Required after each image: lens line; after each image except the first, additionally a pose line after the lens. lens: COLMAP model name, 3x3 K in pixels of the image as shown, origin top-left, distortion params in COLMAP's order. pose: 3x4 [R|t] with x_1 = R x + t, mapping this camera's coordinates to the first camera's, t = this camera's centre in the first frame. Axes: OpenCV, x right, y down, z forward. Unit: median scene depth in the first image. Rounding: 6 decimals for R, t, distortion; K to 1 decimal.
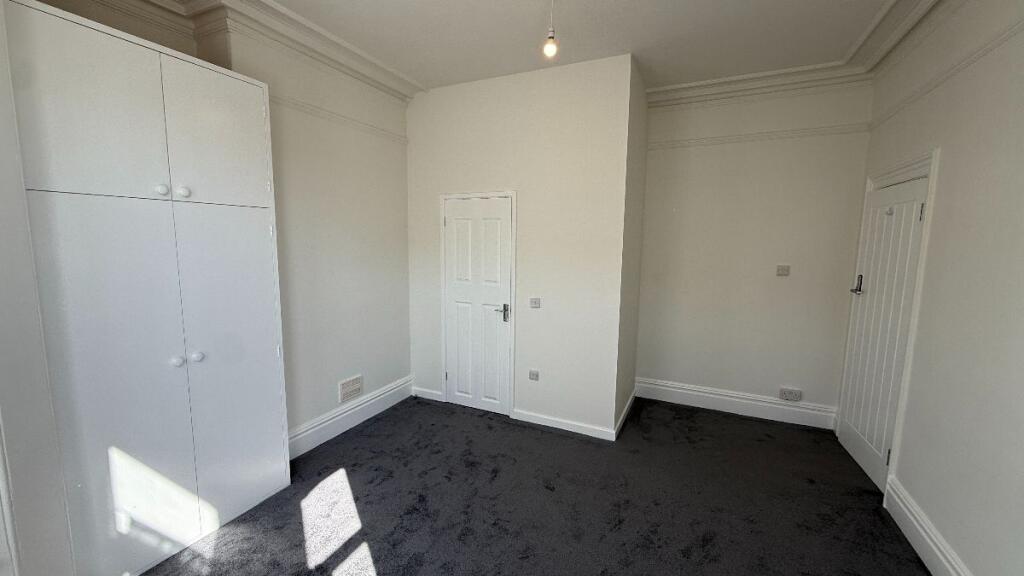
lens RADIAL K [[408.5, 0, 508.6], [0, 408.5, 290.3], [0, 0, 1]] dist [0.001132, 0.000309]
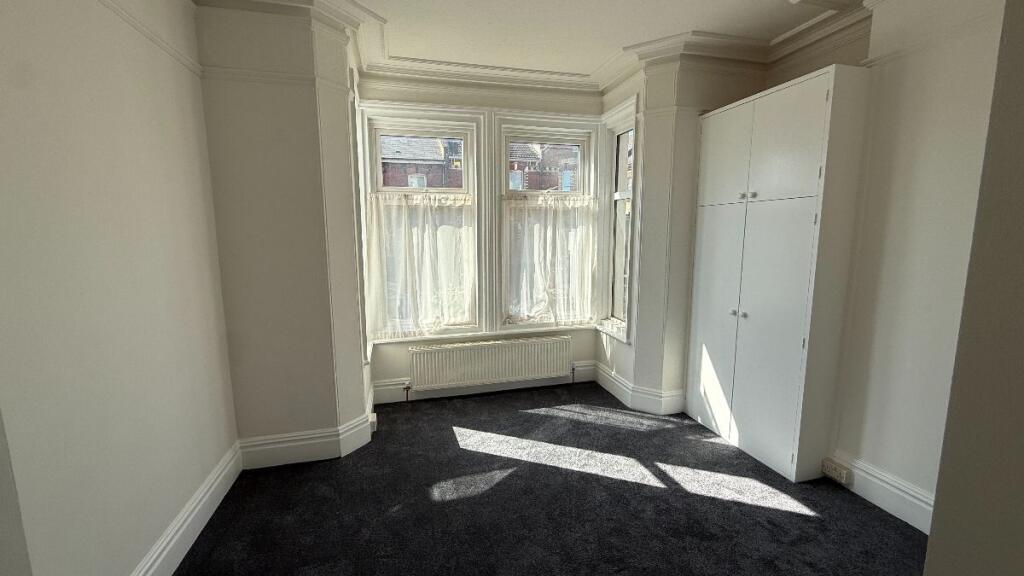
lens RADIAL K [[408.5, 0, 508.9], [0, 408.5, 285.9], [0, 0, 1]] dist [0.001132, 0.000309]
pose [[-0.762182, 0.083162, -0.641999, 0.599293], [-0.082939, 0.970997, 0.224245, -0.145355], [0.642028, 0.224162, -0.733179, 1.245343]]
